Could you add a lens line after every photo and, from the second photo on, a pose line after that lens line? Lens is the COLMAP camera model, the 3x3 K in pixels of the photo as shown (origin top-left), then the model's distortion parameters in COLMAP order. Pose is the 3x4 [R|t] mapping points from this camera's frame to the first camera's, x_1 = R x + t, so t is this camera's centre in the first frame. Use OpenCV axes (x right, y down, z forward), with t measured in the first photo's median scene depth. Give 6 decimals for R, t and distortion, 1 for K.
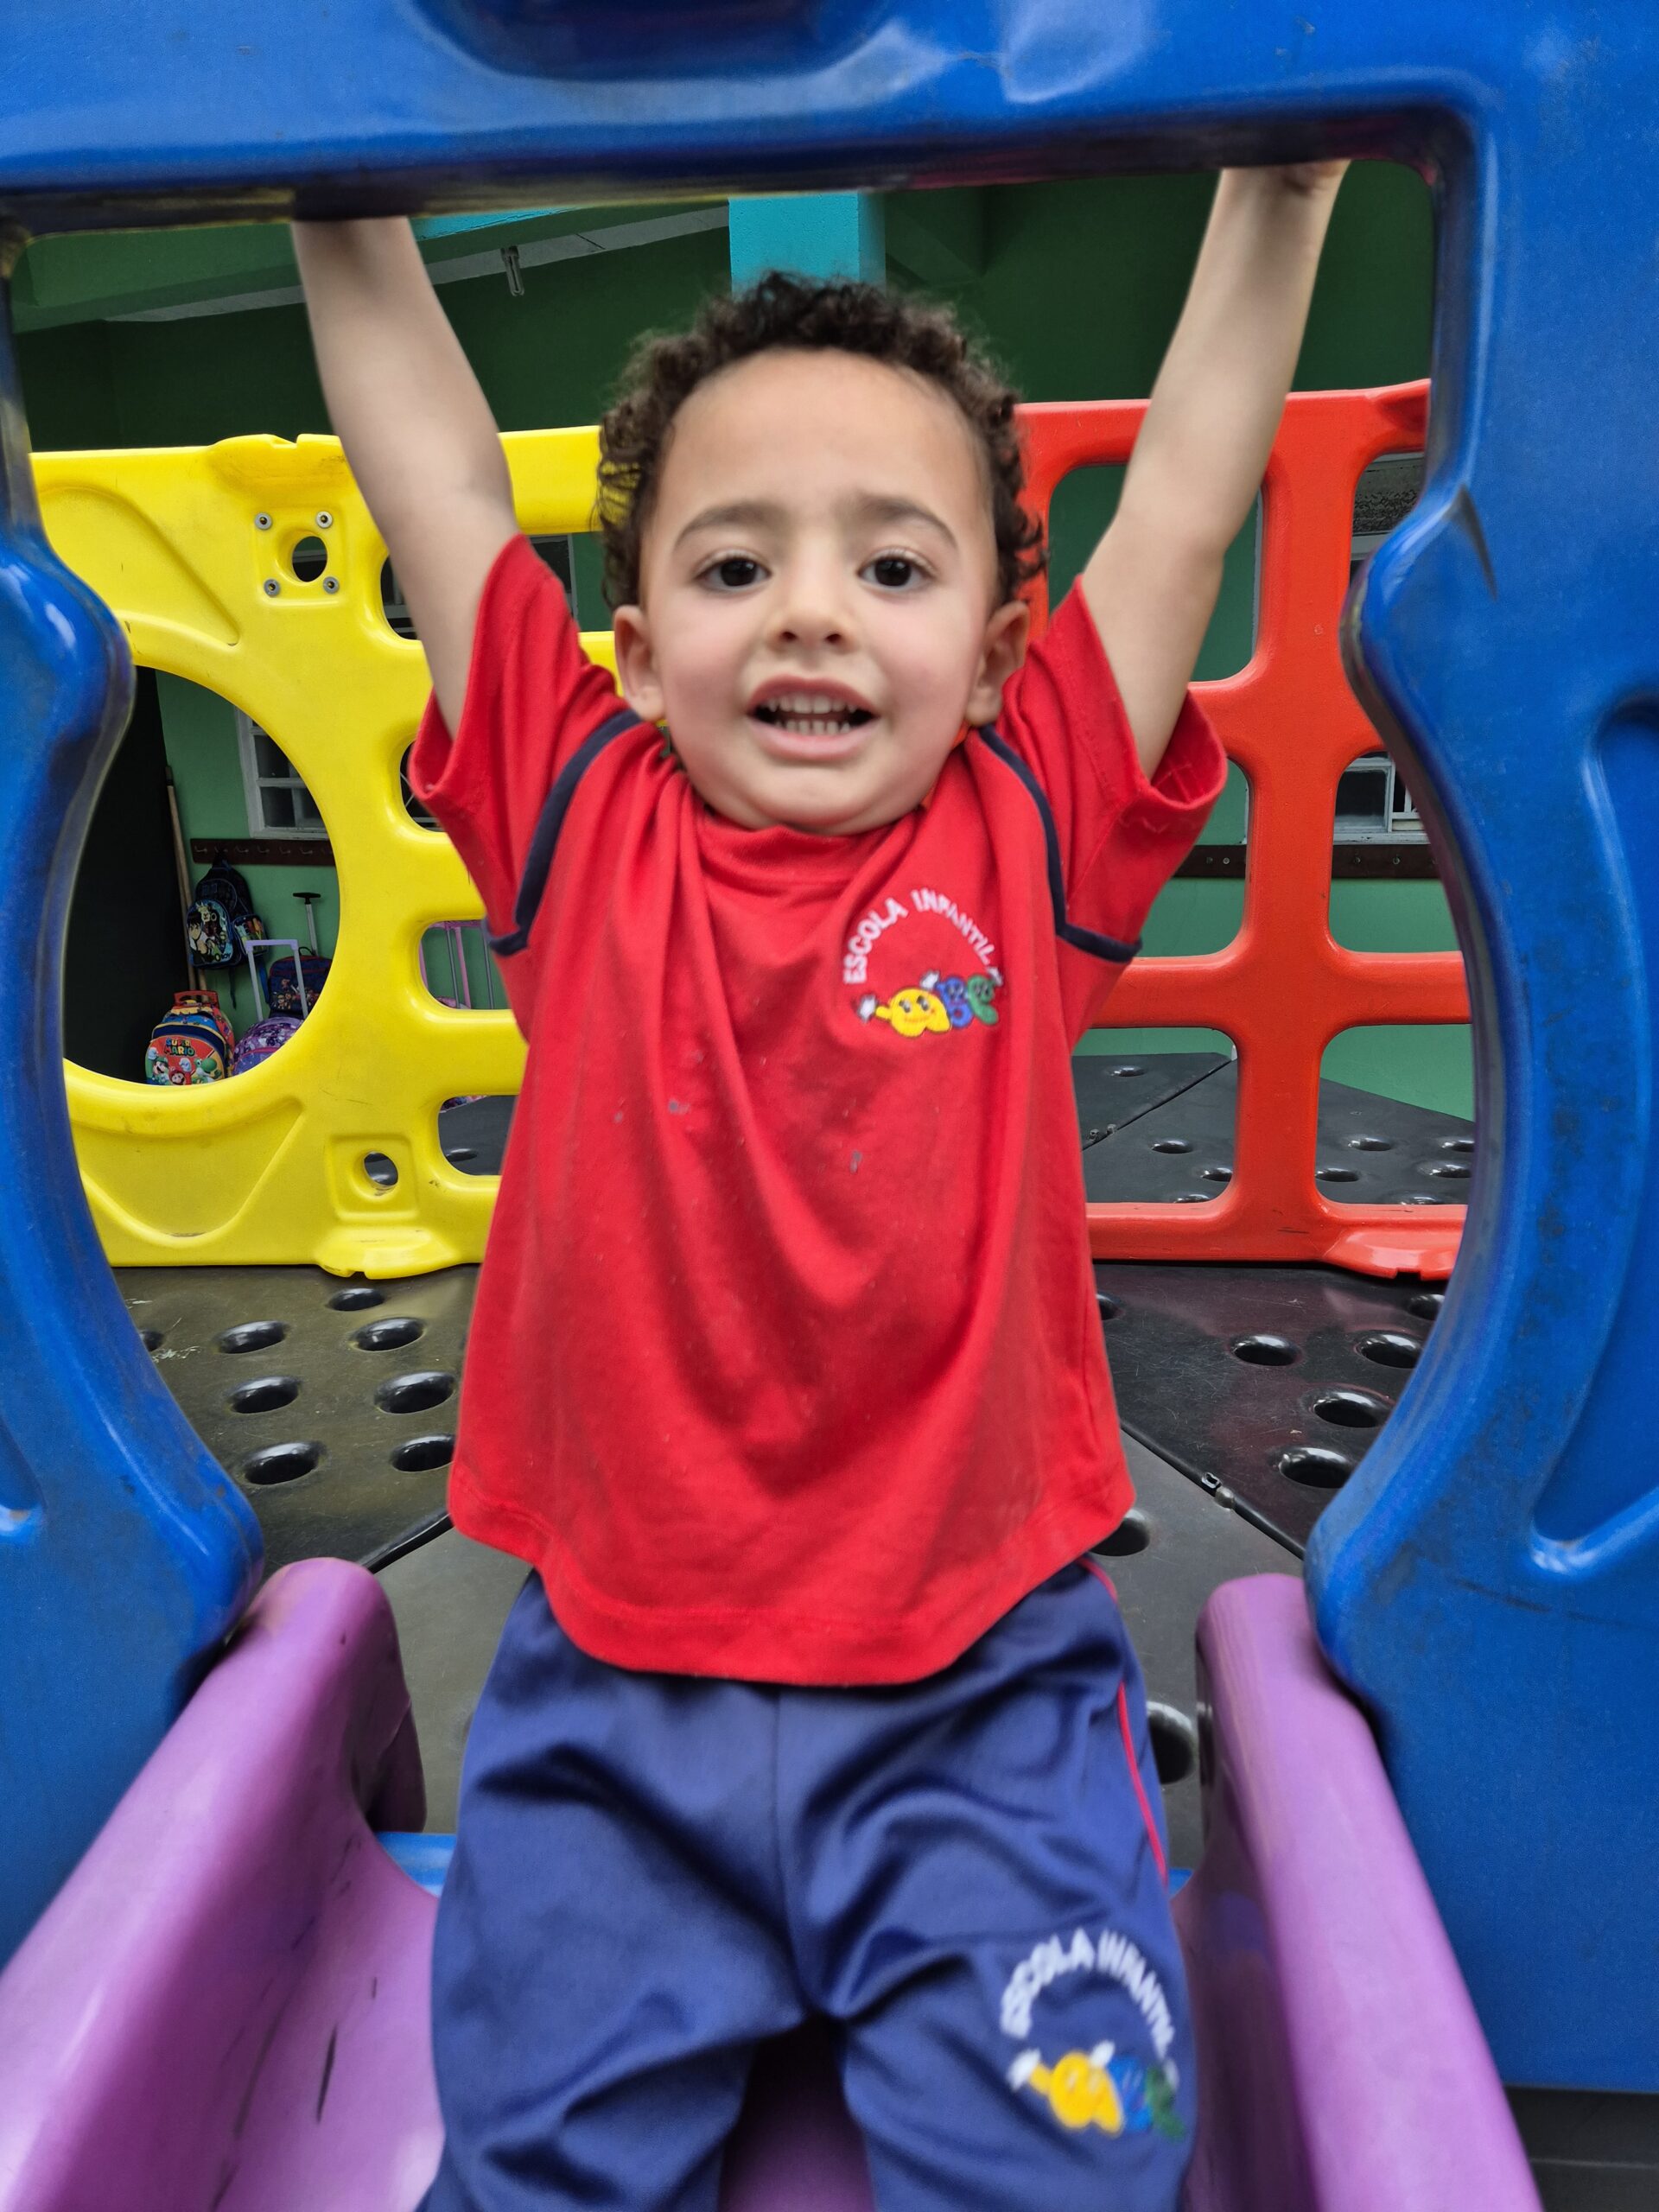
lens RADIAL K [[1477.6, 0, 829.5], [0, 1477.6, 1106.0], [0, 0, 1]] dist [-0.002333, -0.001482]
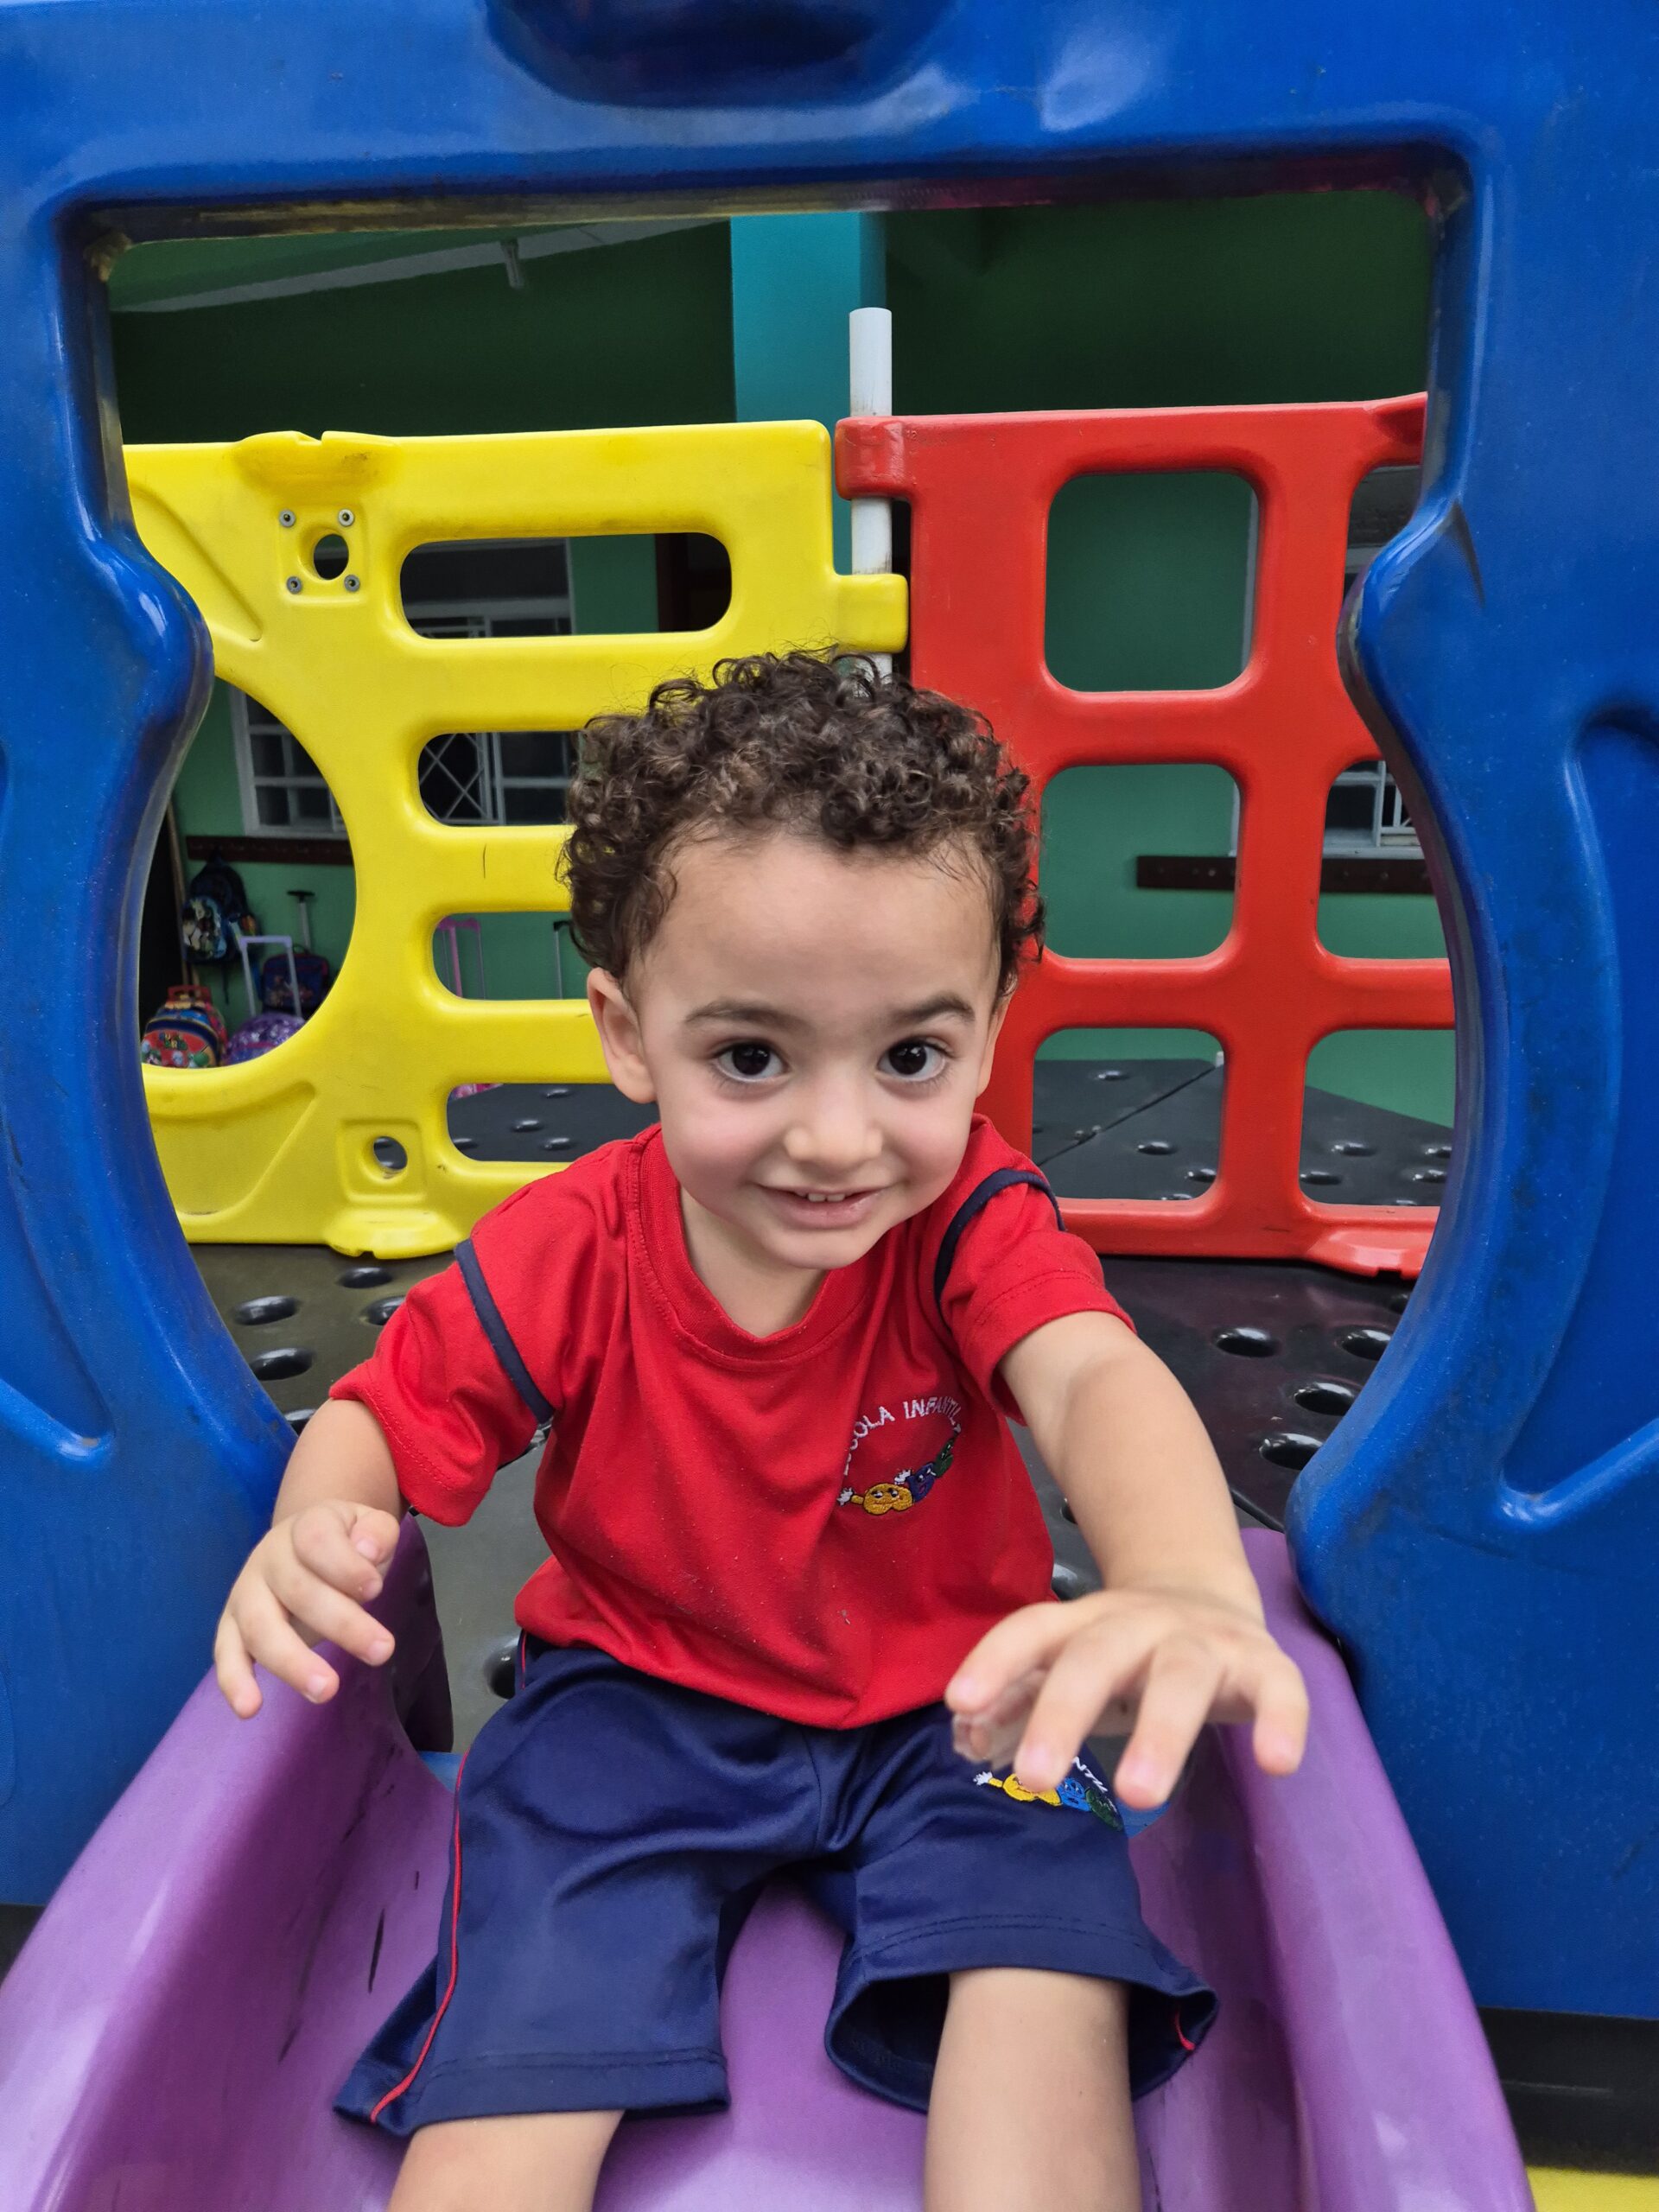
lens RADIAL K [[1475.7, 0, 796.5], [0, 1475.7, 1119.8], [0, 0, 1]] dist [0.033542, 0.000259]
pose [[0.999831, 0.016353, -0.008370, -0.012893], [-0.016337, 0.999865, 0.001976, 0.014392], [0.008401, -0.001839, 0.999963, -0.034625]]
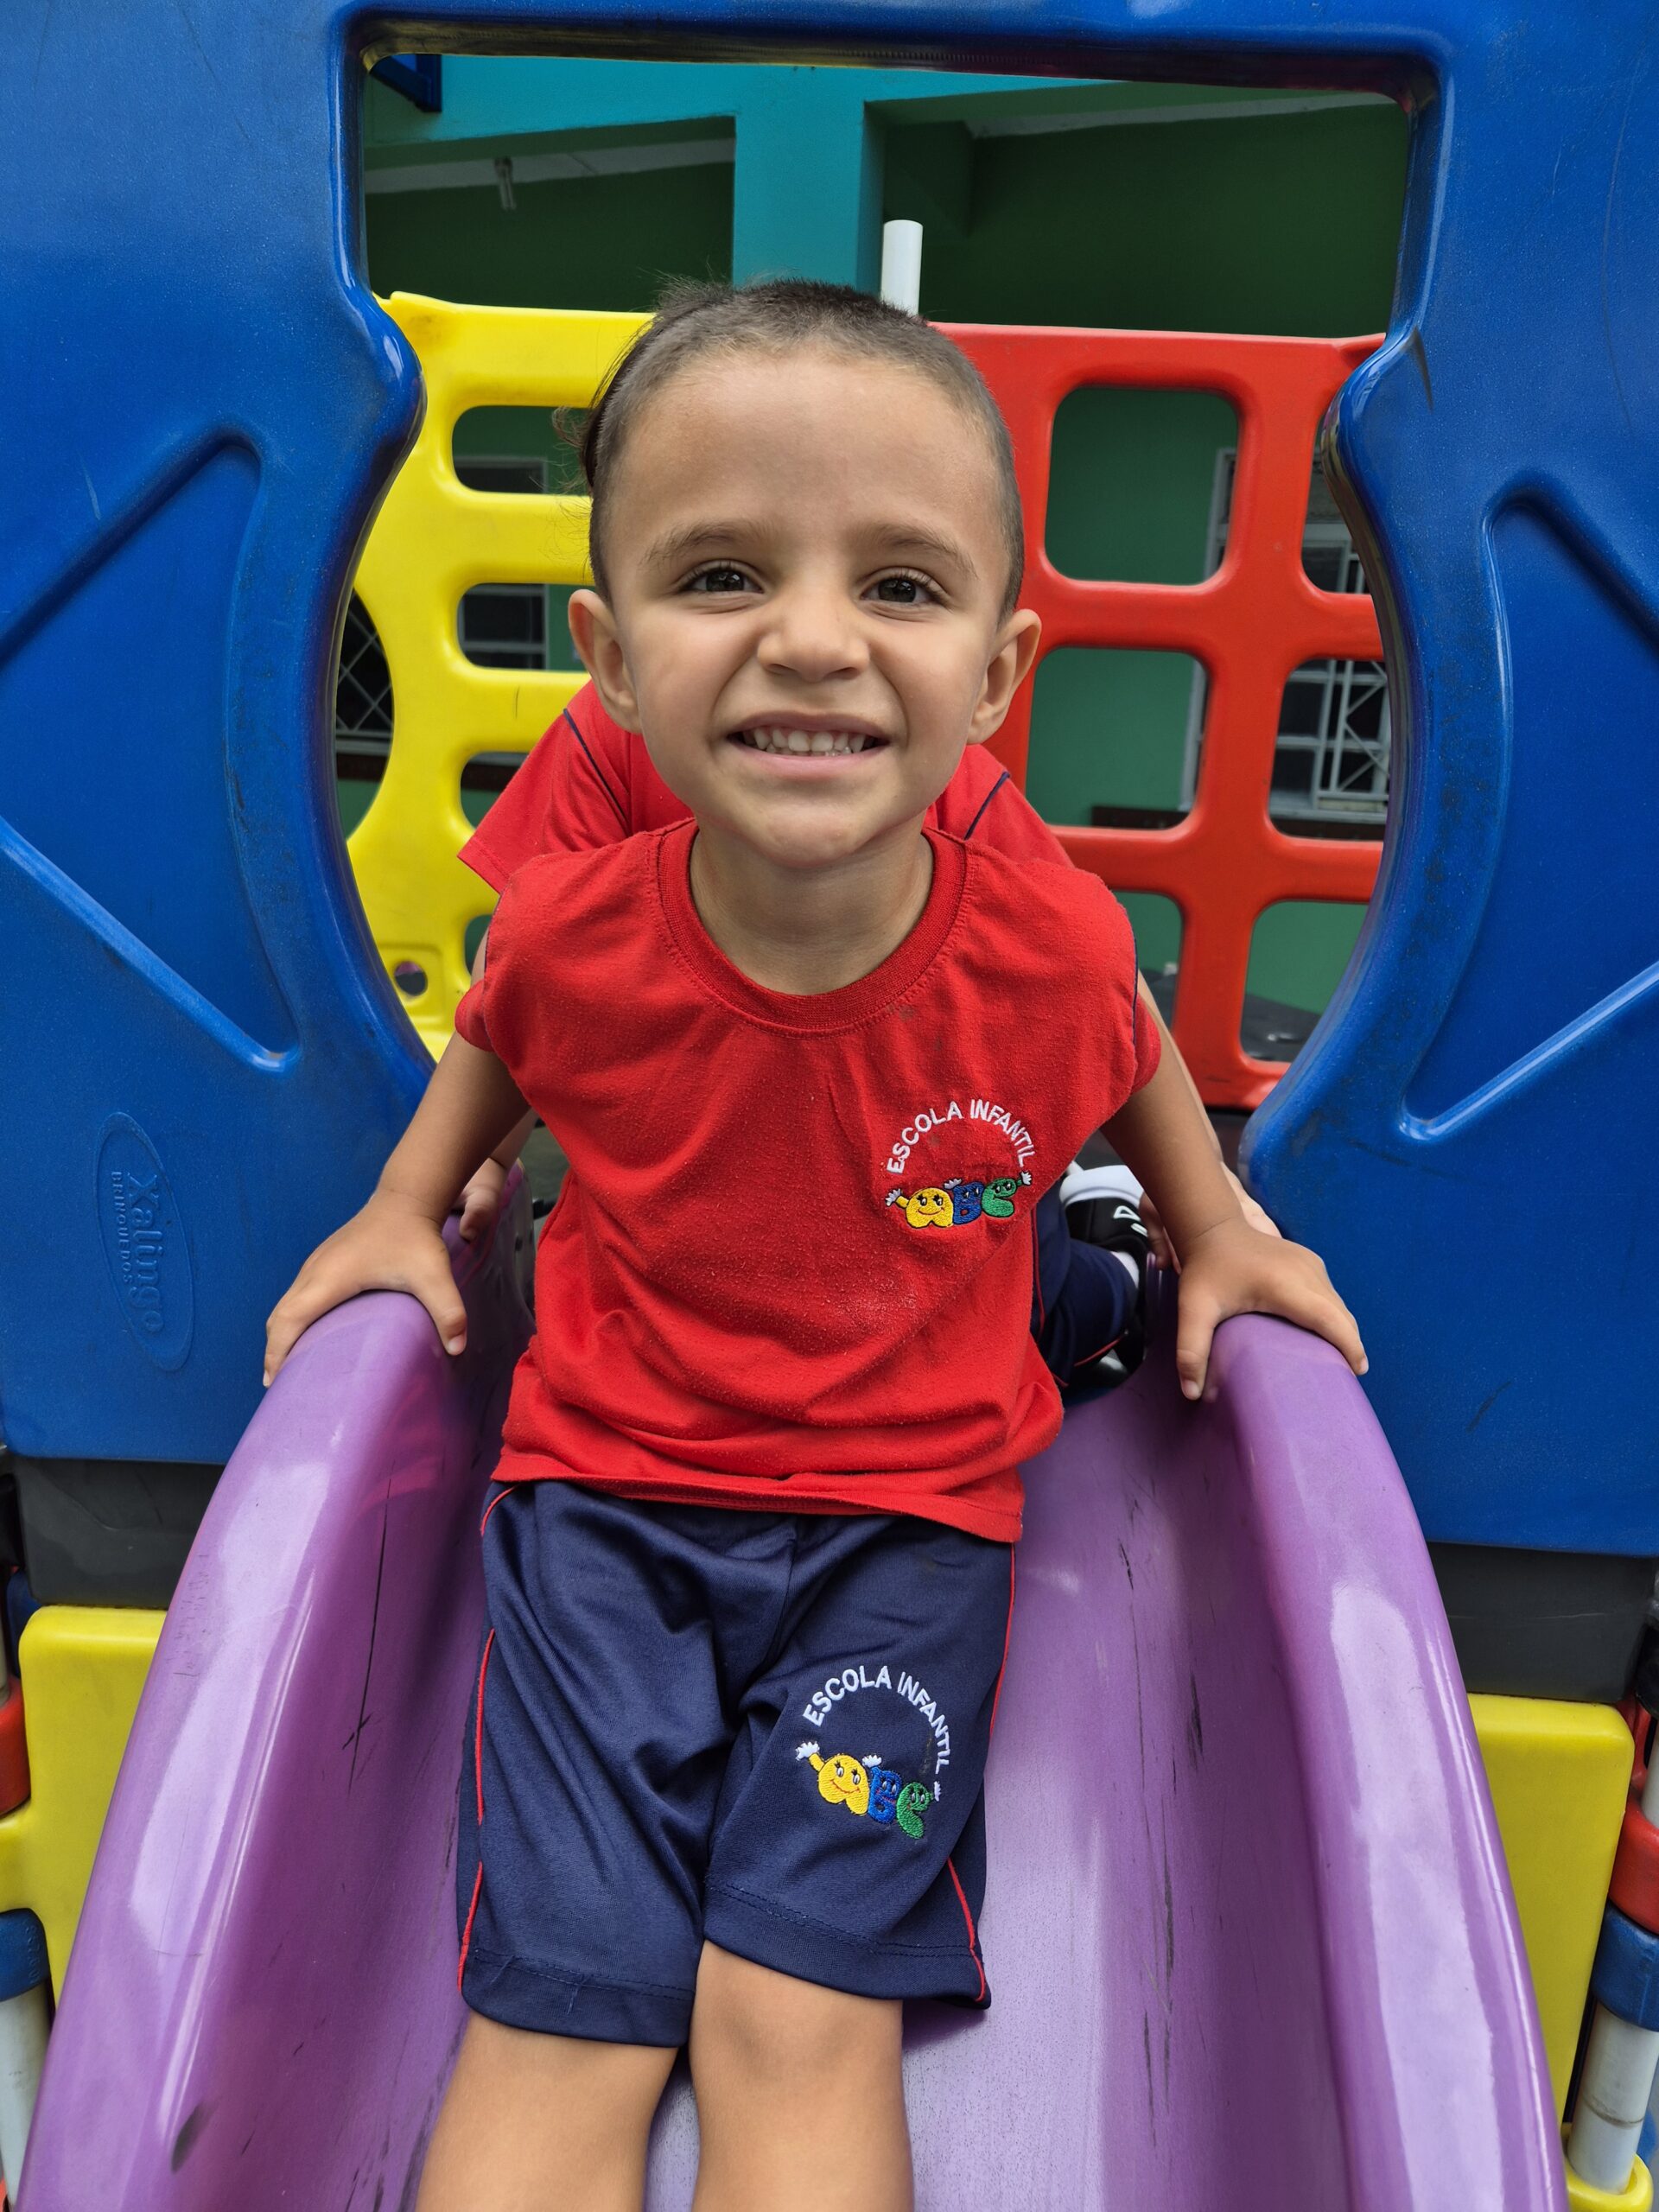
lens RADIAL K [[1483.1, 0, 836.0], [0, 1483.1, 1133.1], [0, 0, 1]] dist [0.045576, -0.042813]
pose [[0.995736, 0.062515, 0.067836, -0.070646], [-0.064173, 0.997684, 0.022542, 0.140923], [-0.066270, -0.026799, 0.997442, -0.170195]]
